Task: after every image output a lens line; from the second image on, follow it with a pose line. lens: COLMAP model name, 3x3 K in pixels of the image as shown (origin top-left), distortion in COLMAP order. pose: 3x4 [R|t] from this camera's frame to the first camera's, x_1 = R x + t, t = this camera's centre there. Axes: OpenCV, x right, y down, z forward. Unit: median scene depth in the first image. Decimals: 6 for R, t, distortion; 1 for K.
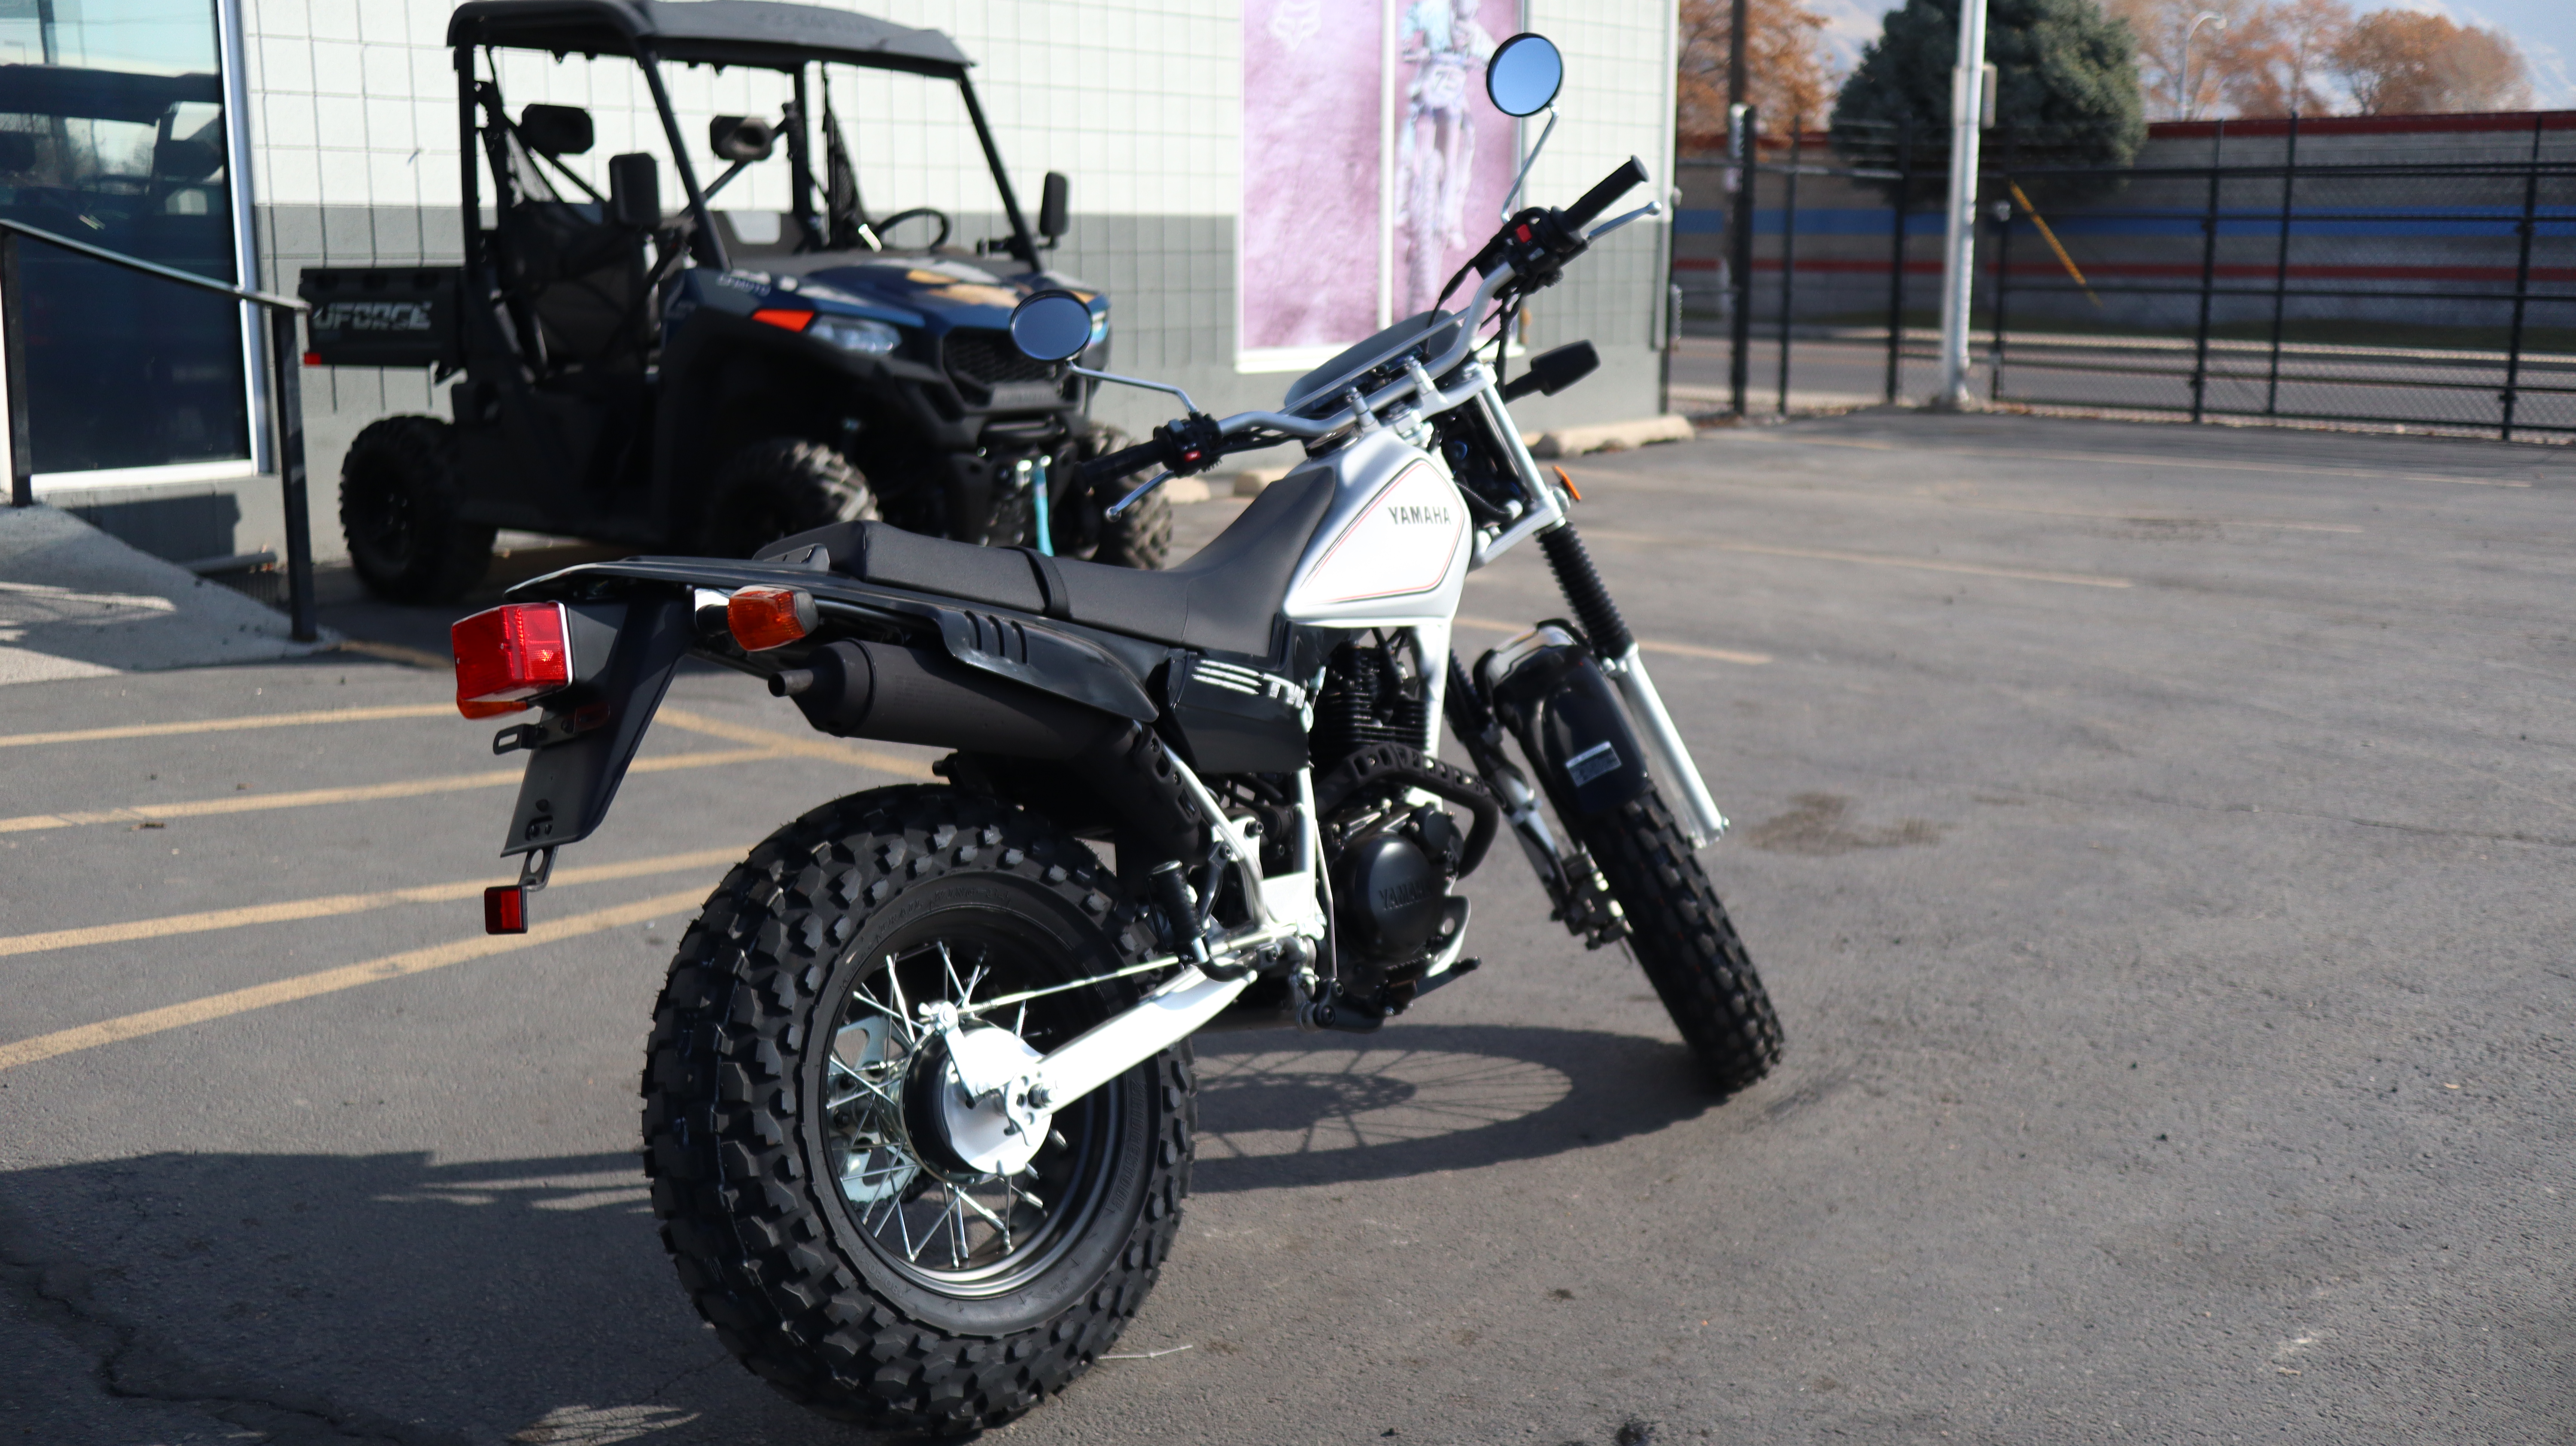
lens RADIAL K [[2487.4, 0, 1310.7], [0, 2487.4, 716.8], [0, 0, 1]] dist [0.007926, 0.000000]
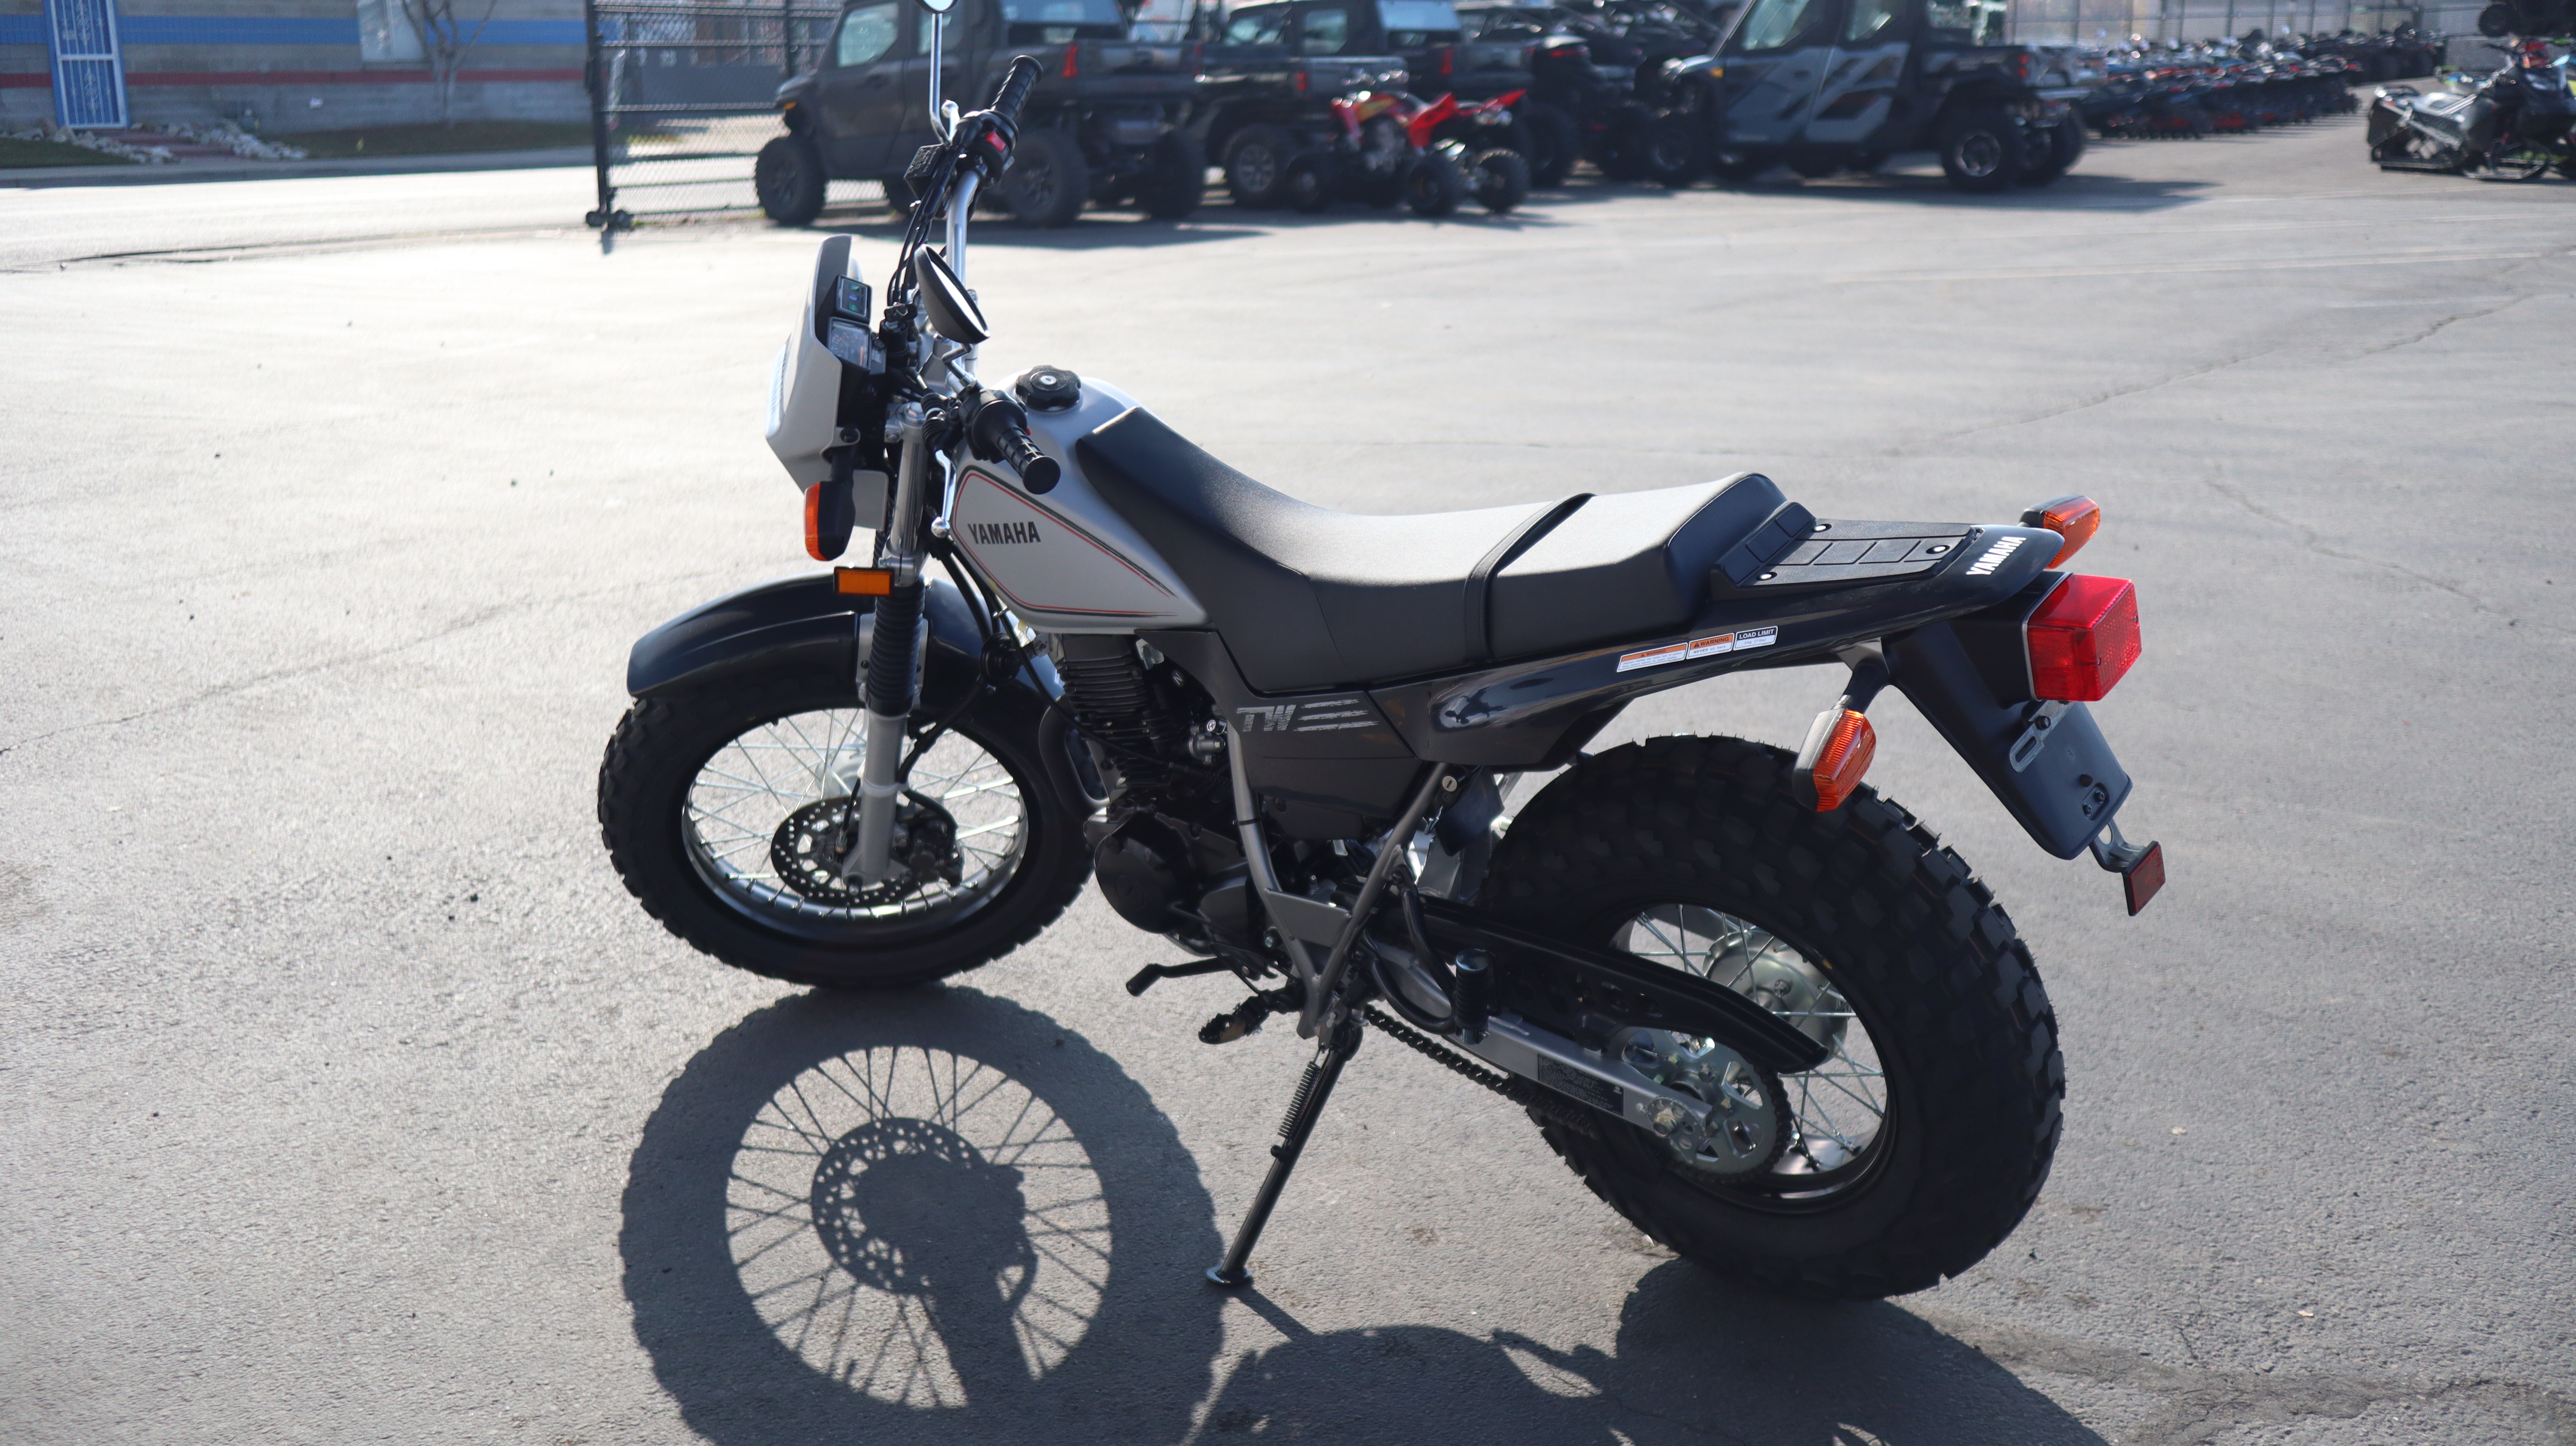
lens RADIAL K [[2487.4, 0, 1296.4], [0, 2487.4, 723.2], [0, 0, 1]] dist [0.007926, 0.000000]
pose [[-0.053839, -0.265111, 0.962714, -0.310699], [0.189515, 0.943876, 0.270522, -0.077557], [-0.980401, 0.197013, -0.000575, 0.331746]]
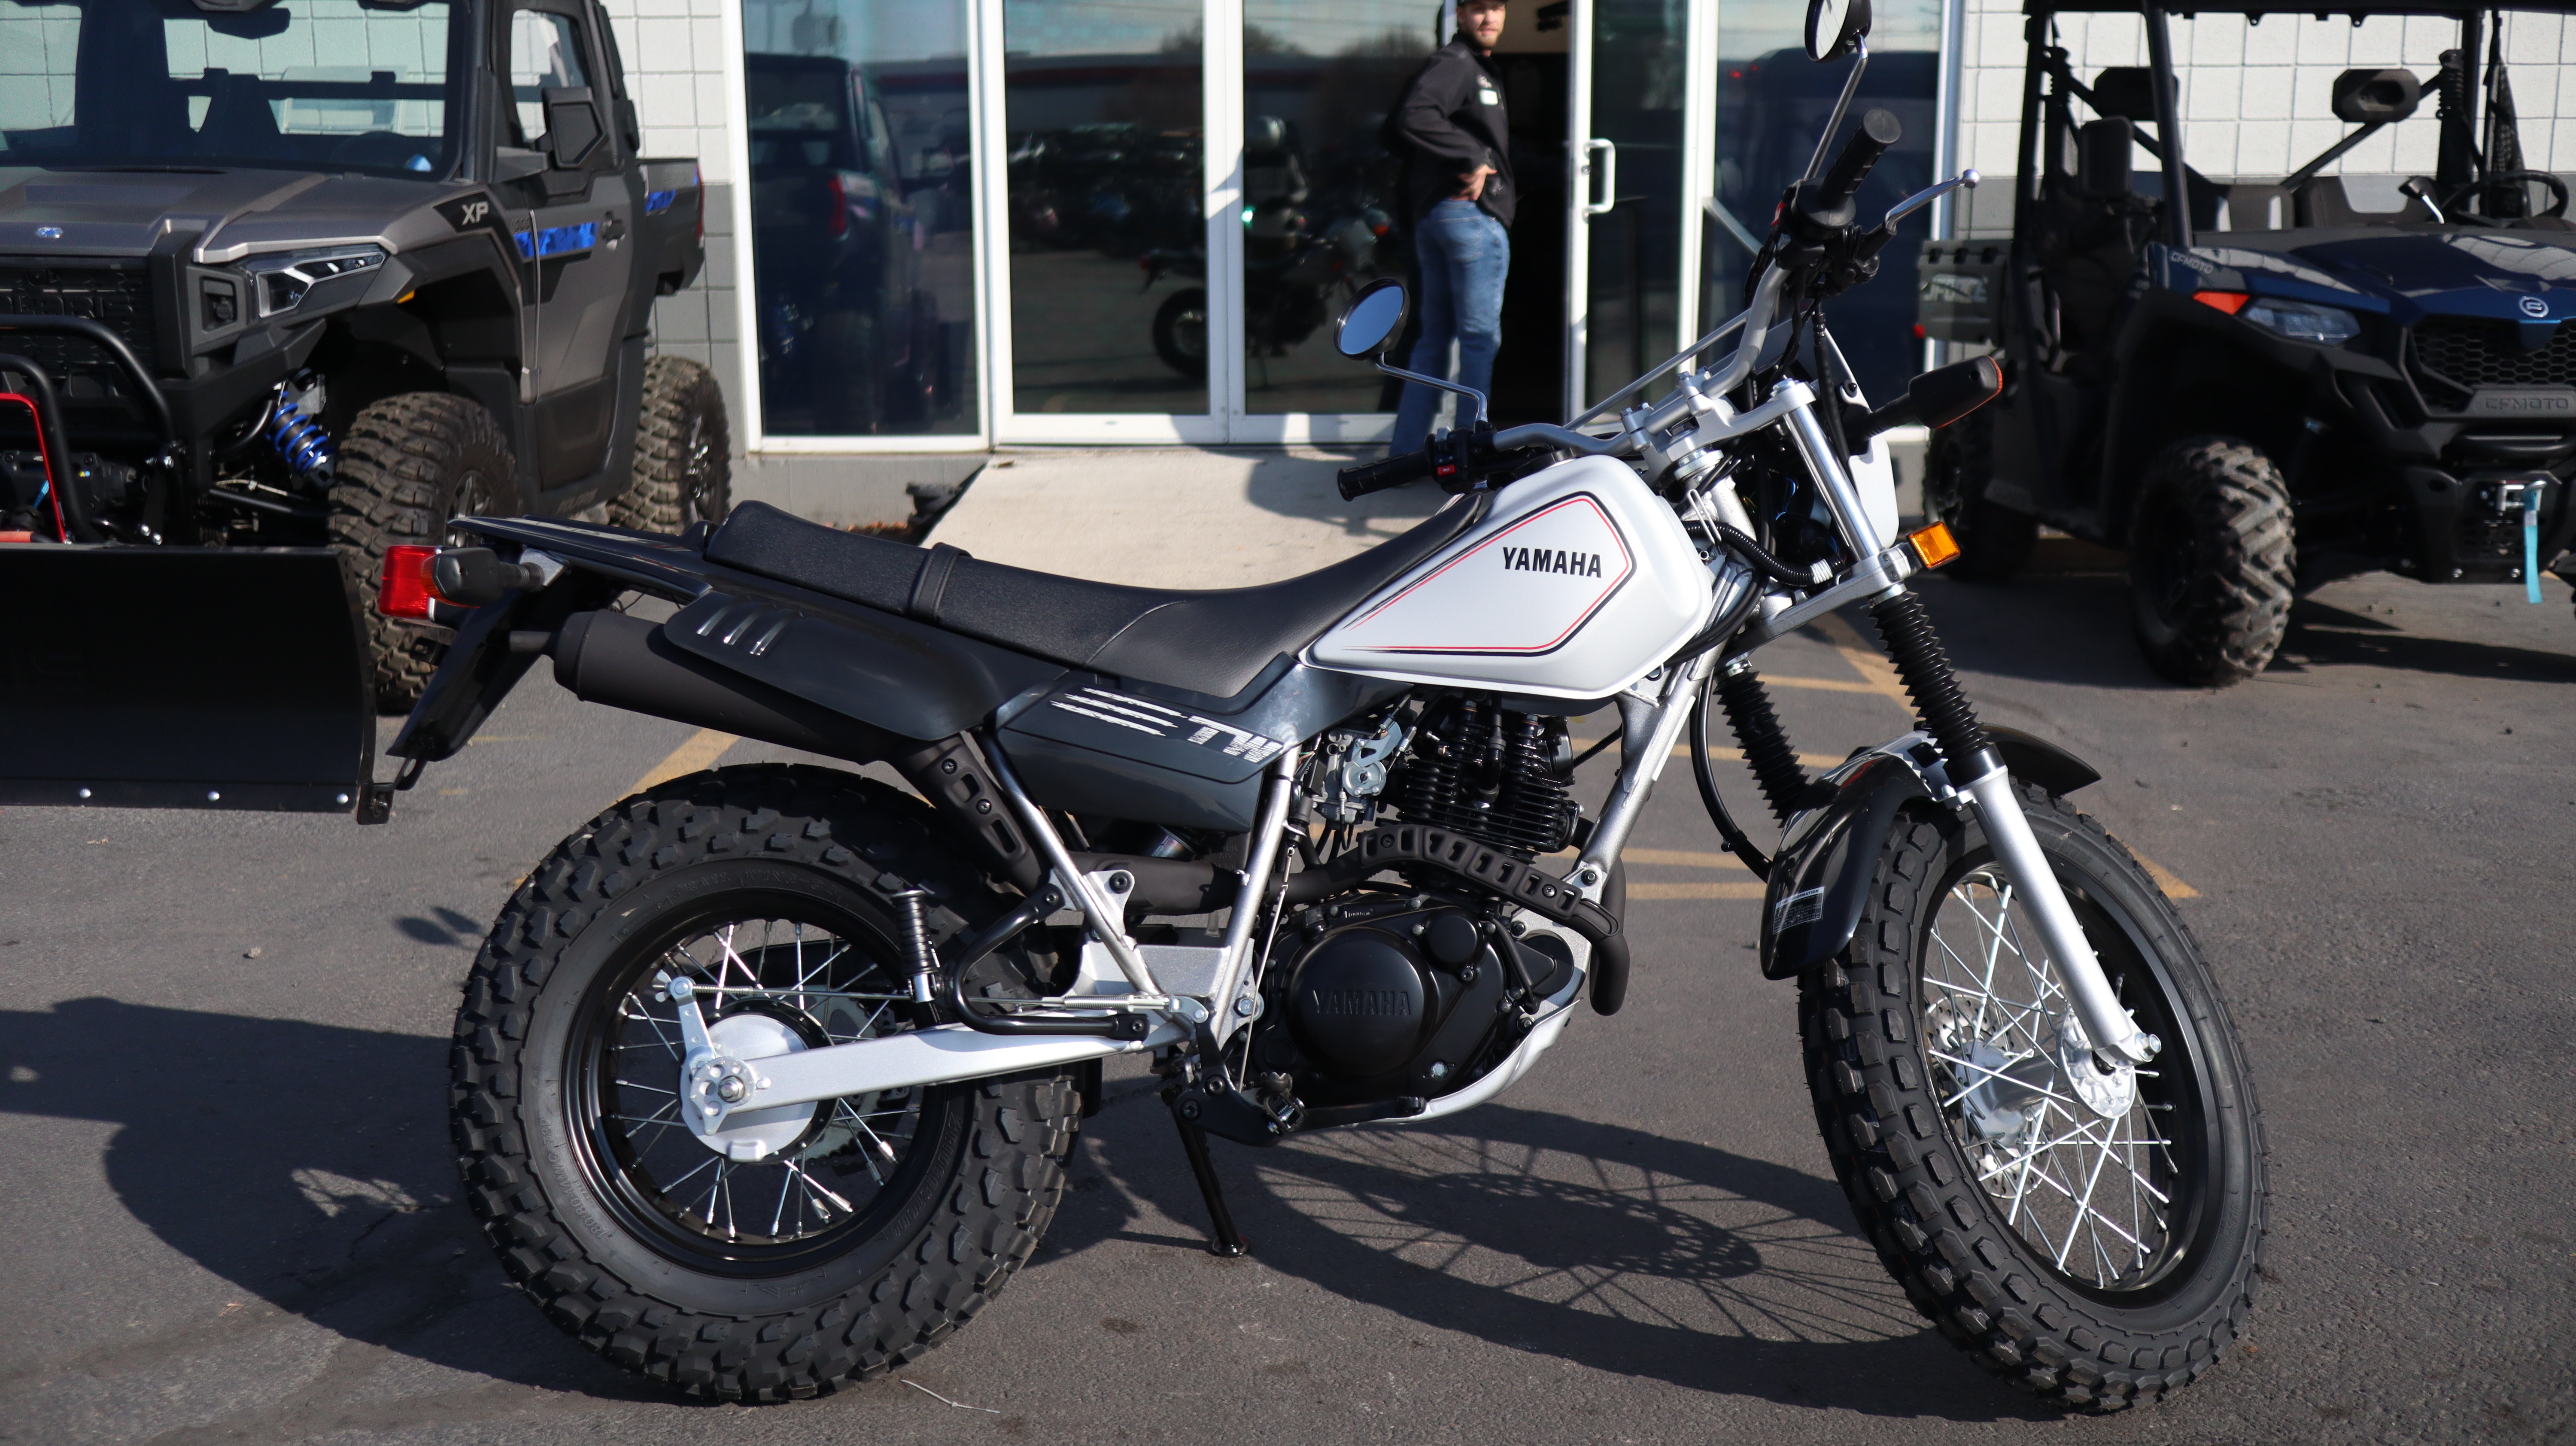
lens RADIAL K [[2487.4, 0, 1285.6], [0, 2487.4, 721.4], [0, 0, 1]] dist [0.007926, 0.000000]
pose [[0.654772, 0.147624, -0.741270, 0.205463], [-0.136935, 0.987680, 0.075740, -0.026951], [0.743319, 0.051914, 0.666920, 0.135111]]
